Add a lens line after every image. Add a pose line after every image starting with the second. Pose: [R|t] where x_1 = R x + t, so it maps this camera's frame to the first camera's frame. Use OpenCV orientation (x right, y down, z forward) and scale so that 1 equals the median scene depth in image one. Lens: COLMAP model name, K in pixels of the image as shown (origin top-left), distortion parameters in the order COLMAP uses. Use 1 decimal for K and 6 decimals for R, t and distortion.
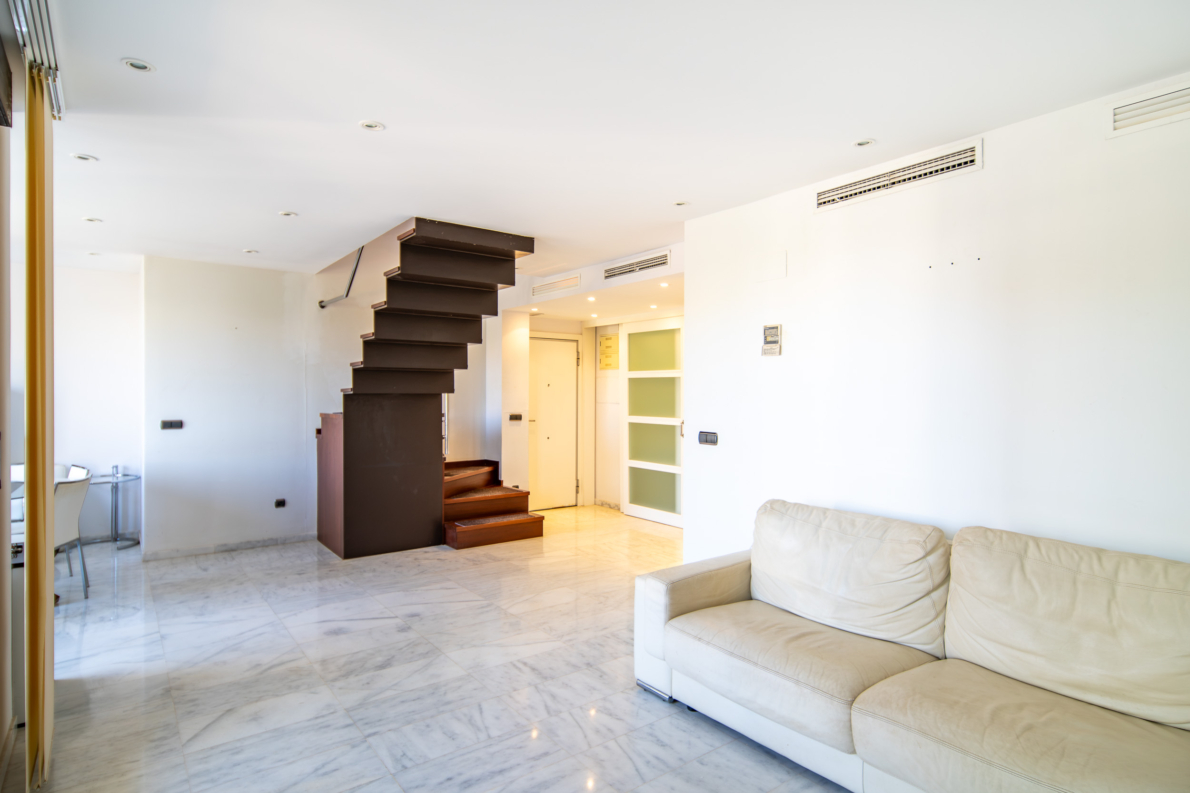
lens RADIAL K [[640.2, 0, 597.7], [0, 640.2, 395.5], [0, 0, 1]] dist [0.003110, -0.000325]
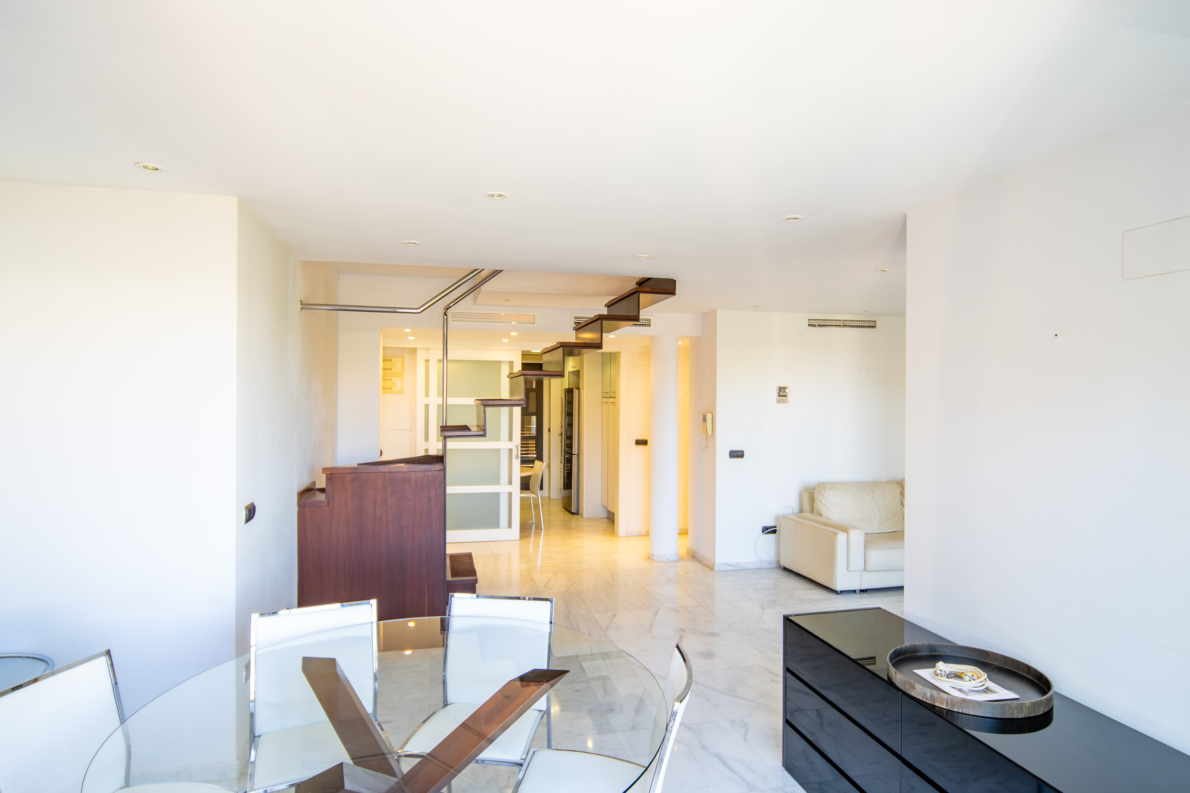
lens RADIAL K [[640.2, 0, 596.9], [0, 640.2, 398.4], [0, 0, 1]] dist [0.003110, -0.000325]
pose [[0.412680, 0.003724, 0.910868, -1.536137], [0.004672, 0.999970, -0.006205, -0.067831], [-0.910864, 0.006817, 0.412650, 0.736712]]
